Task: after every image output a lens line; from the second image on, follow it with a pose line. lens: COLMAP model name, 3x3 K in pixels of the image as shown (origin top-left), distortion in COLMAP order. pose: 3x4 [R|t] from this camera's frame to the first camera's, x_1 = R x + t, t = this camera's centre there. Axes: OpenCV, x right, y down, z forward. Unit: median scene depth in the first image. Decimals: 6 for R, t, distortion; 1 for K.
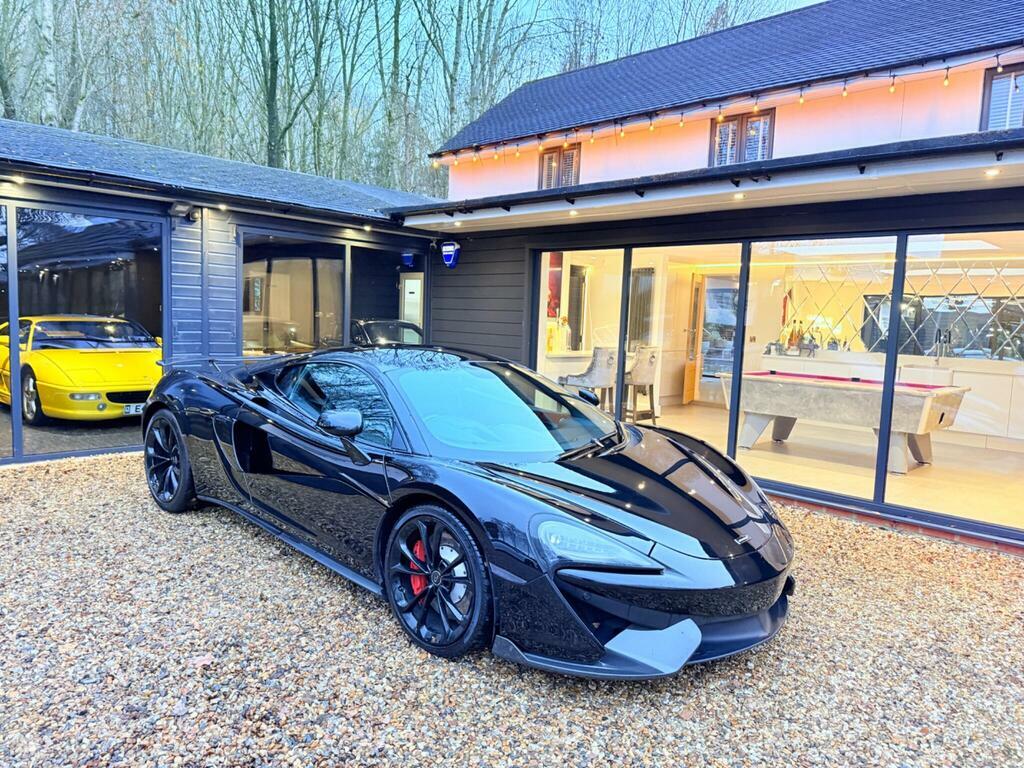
lens RADIAL K [[719.3, 0, 510.0], [0, 719.3, 385.3], [0, 0, 1]] dist [0.053714, -0.065944]
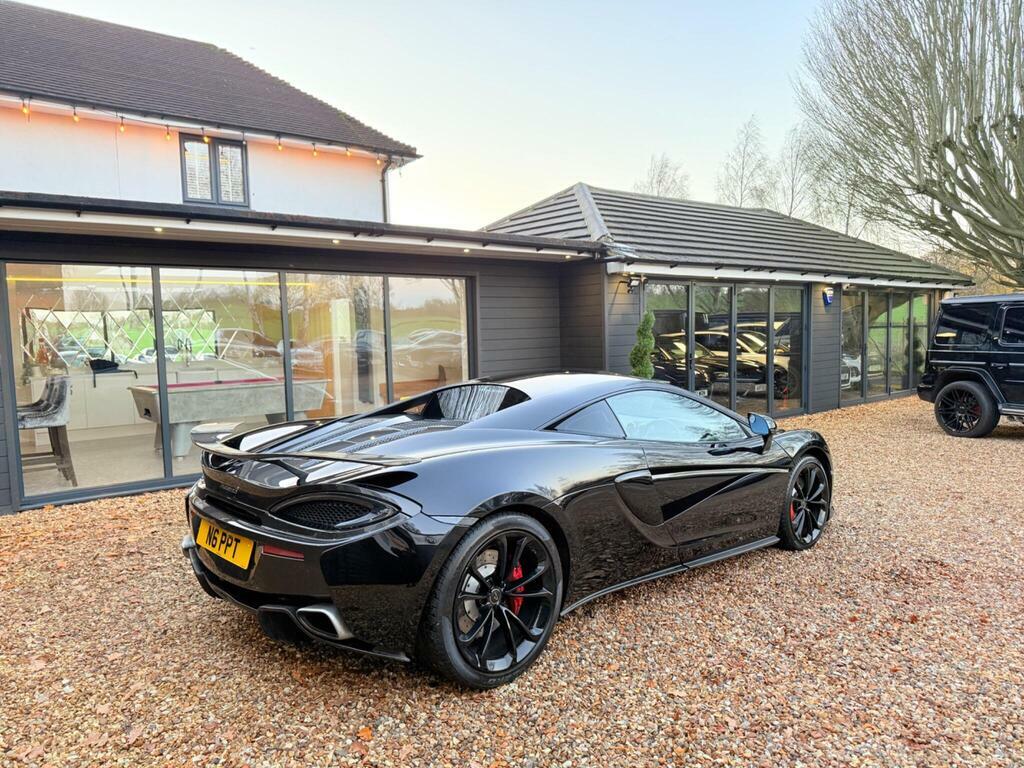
lens RADIAL K [[720.4, 0, 516.3], [0, 720.4, 388.7], [0, 0, 1]] dist [0.052977, -0.073081]
pose [[0.084497, -0.122450, 0.988871, -0.645436], [0.126781, 0.985676, 0.111221, -0.065287], [-0.988325, 0.115972, 0.098811, 0.369663]]
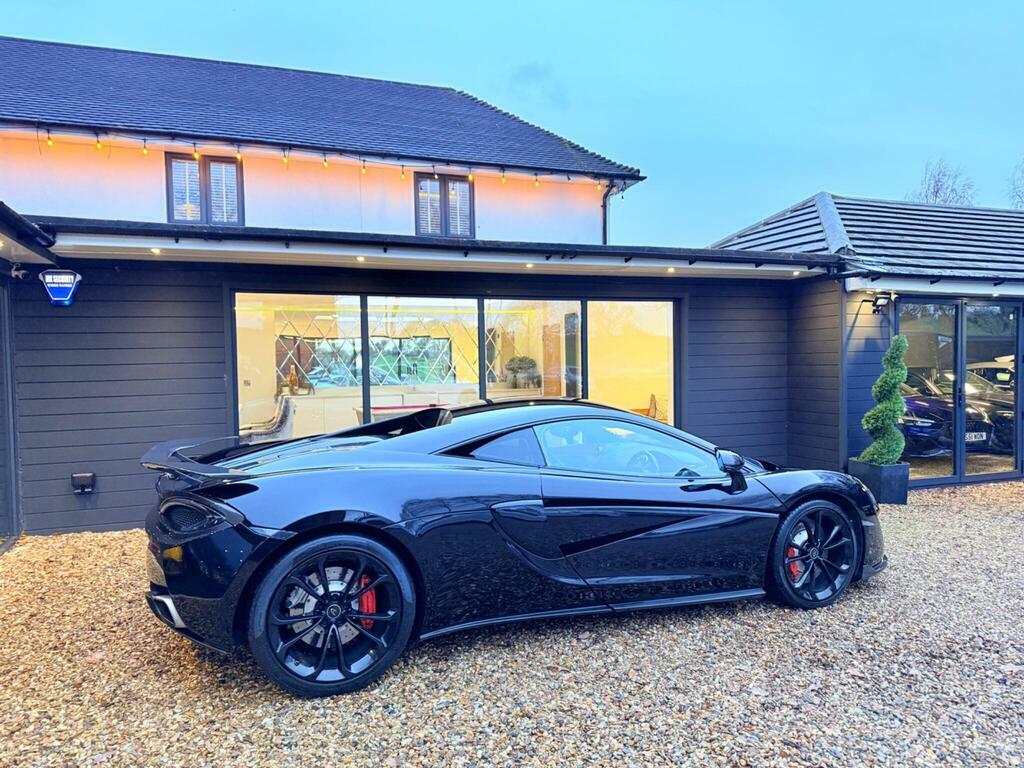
lens RADIAL K [[718.7, 0, 514.3], [0, 718.7, 385.3], [0, 0, 1]] dist [0.063602, -0.086395]
pose [[0.407401, -0.074166, 0.910233, -0.566679], [0.122547, 0.992122, 0.025989, -0.054933], [-0.904990, 0.100959, 0.413281, 0.333025]]
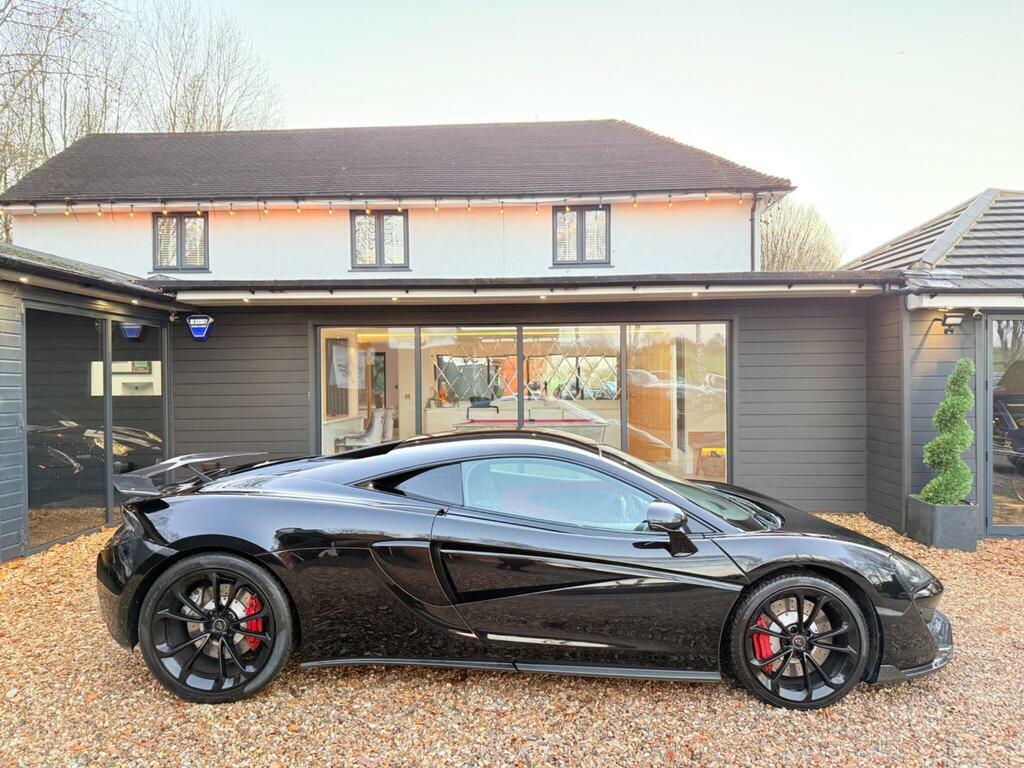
lens RADIAL K [[721.2, 0, 506.5], [0, 721.2, 381.5], [0, 0, 1]] dist [0.052798, -0.066646]
pose [[0.739468, -0.048038, 0.671476, -0.453396], [0.102986, 0.993782, -0.042318, -0.026920], [-0.665268, 0.100446, 0.739817, 0.006923]]
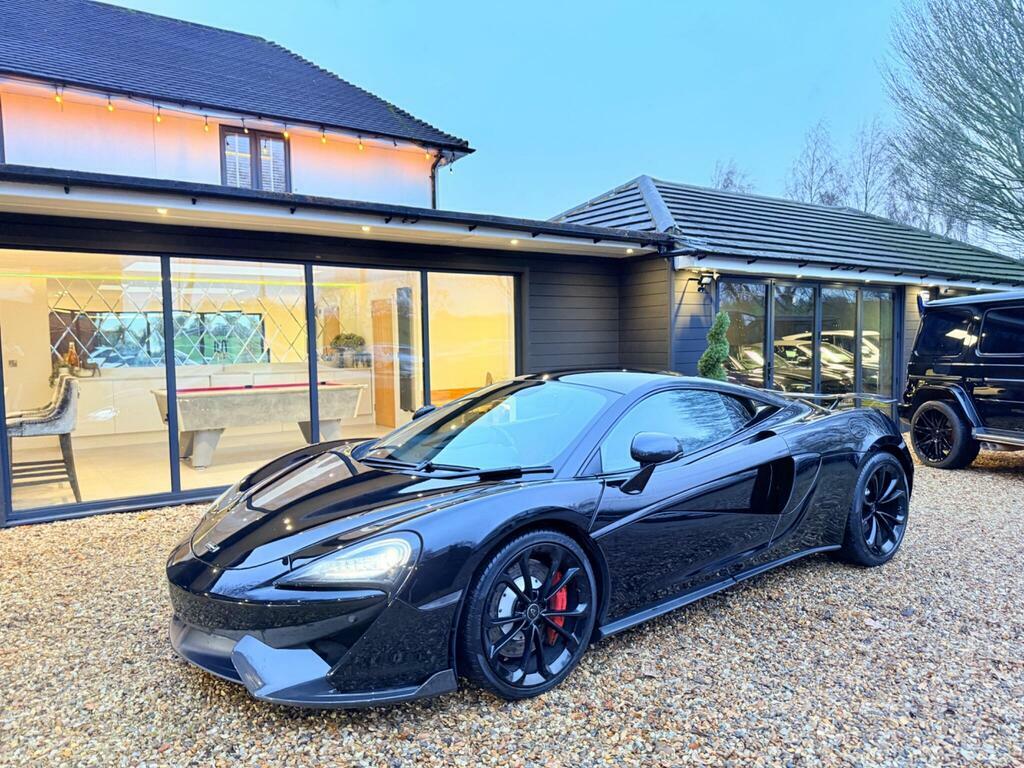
lens RADIAL K [[720.4, 0, 516.3], [0, 720.4, 388.7], [0, 0, 1]] dist [0.052977, -0.073081]
pose [[0.163381, -0.106086, 0.980843, -0.529174], [0.119741, 0.988984, 0.087021, -0.050257], [-0.979270, 0.103229, 0.174284, 0.376670]]
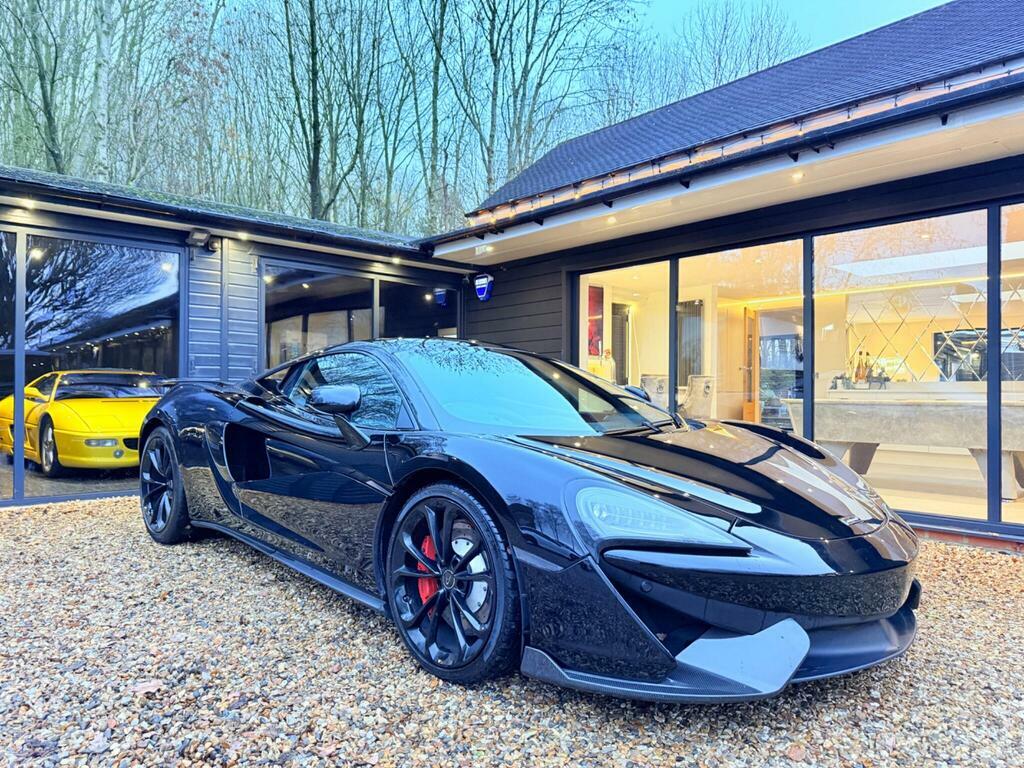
lens RADIAL K [[720.3, 0, 511.6], [0, 720.3, 388.6], [0, 0, 1]] dist [0.036842, -0.037157]
pose [[0.997562, -0.033909, -0.060996, 0.007060], [0.027199, 0.993815, -0.107665, 0.054464], [0.064270, 0.105743, 0.992314, 0.078649]]
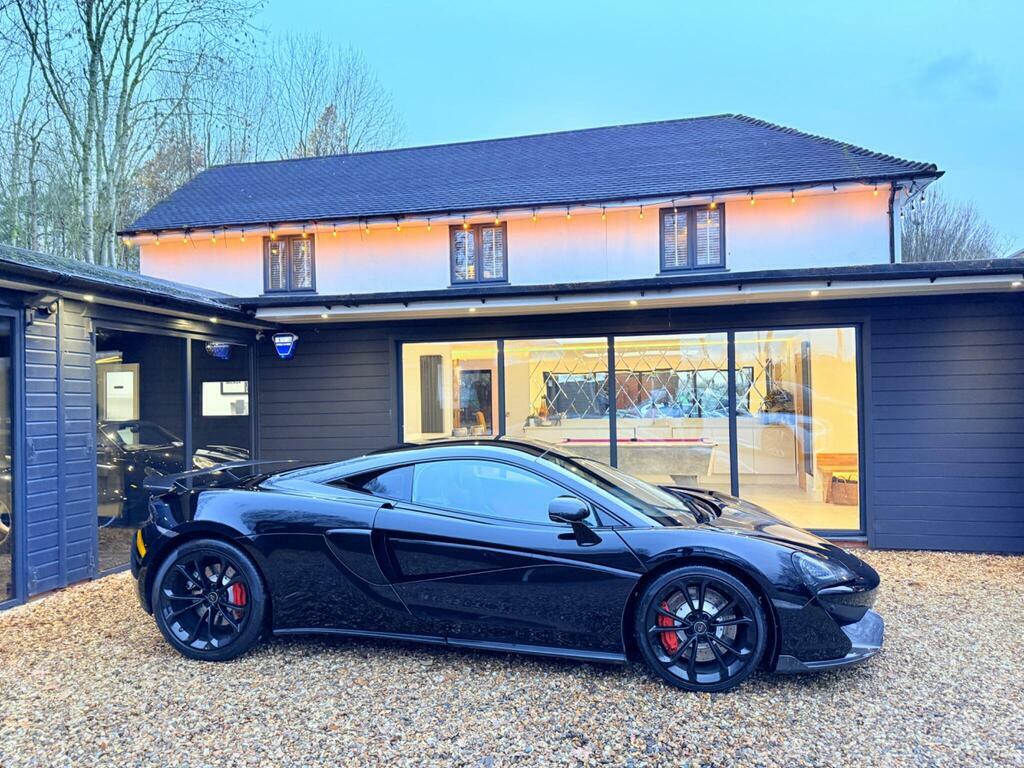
lens RADIAL K [[714.7, 0, 511.8], [0, 714.7, 386.7], [0, 0, 1]] dist [0.095700, -0.154987]
pose [[0.840895, -0.045095, 0.539316, -0.359685], [0.103160, 0.991607, -0.077933, -0.023416], [-0.531275, 0.121170, 0.838489, 0.043744]]
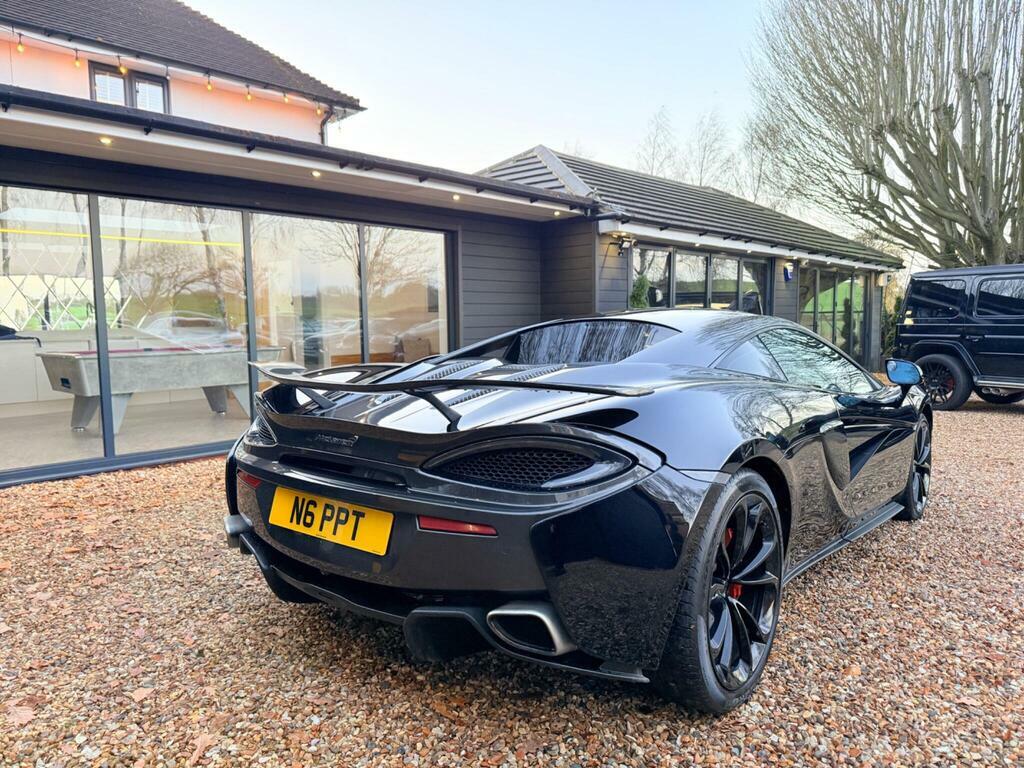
lens RADIAL K [[720.4, 0, 516.3], [0, 720.4, 388.7], [0, 0, 1]] dist [0.052977, -0.073081]
pose [[-0.055342, -0.134883, 0.989315, -0.547988], [0.110192, 0.983956, 0.140316, -0.038480], [-0.992368, 0.116780, -0.039591, 0.501951]]
